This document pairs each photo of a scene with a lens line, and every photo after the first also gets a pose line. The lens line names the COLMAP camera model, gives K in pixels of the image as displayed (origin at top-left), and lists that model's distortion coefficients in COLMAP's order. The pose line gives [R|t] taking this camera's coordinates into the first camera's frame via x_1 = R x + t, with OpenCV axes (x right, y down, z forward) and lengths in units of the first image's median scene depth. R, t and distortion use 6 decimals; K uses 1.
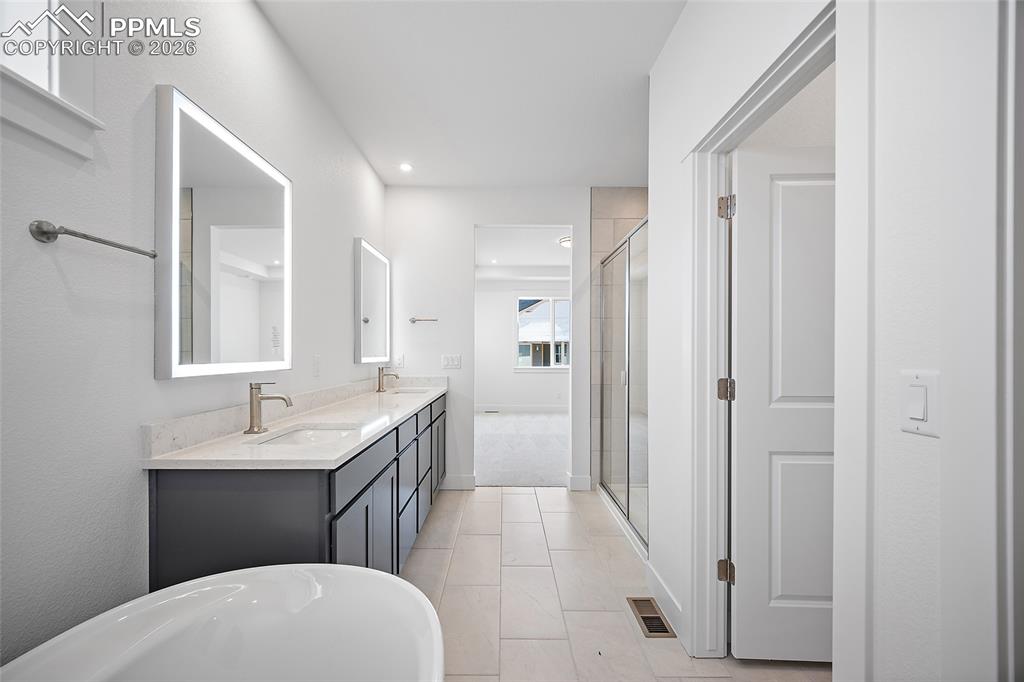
lens RADIAL K [[415.7, 0, 507.6], [0, 415.7, 347.9], [0, 0, 1]] dist [0.014102, -0.000350]
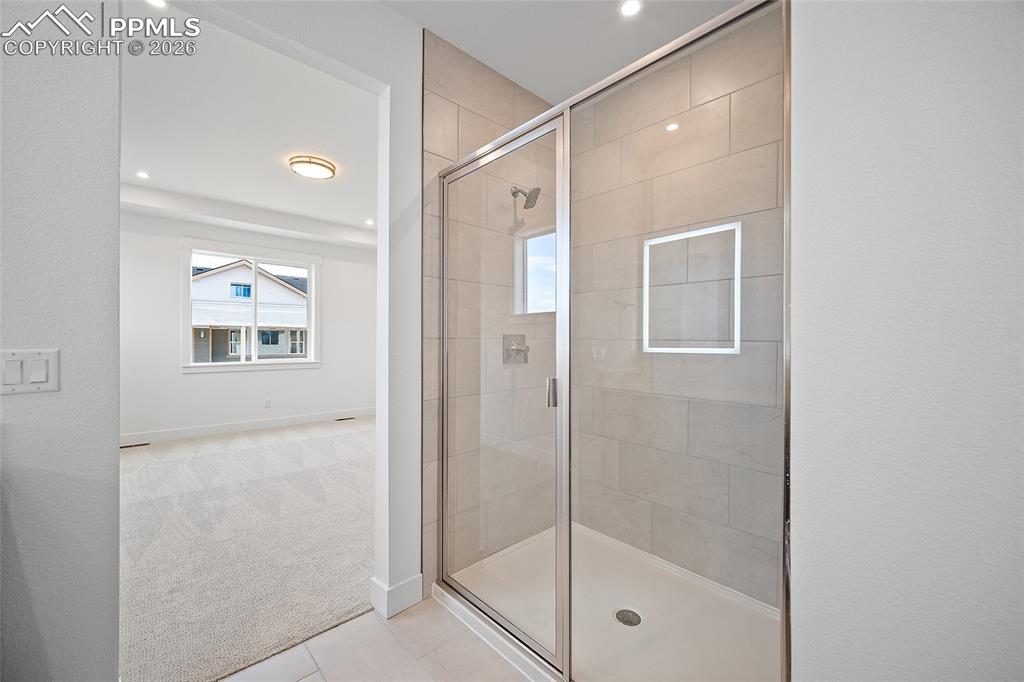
lens RADIAL K [[404.4, 0, 512.0], [0, 404.4, 341.0], [0, 0, 1]] dist [-0.001427, -0.000108]
pose [[0.739053, -0.003425, 0.673638, -0.062741], [-0.005866, 0.999916, 0.011519, 0.003798], [-0.673621, -0.012464, 0.738971, 0.541834]]
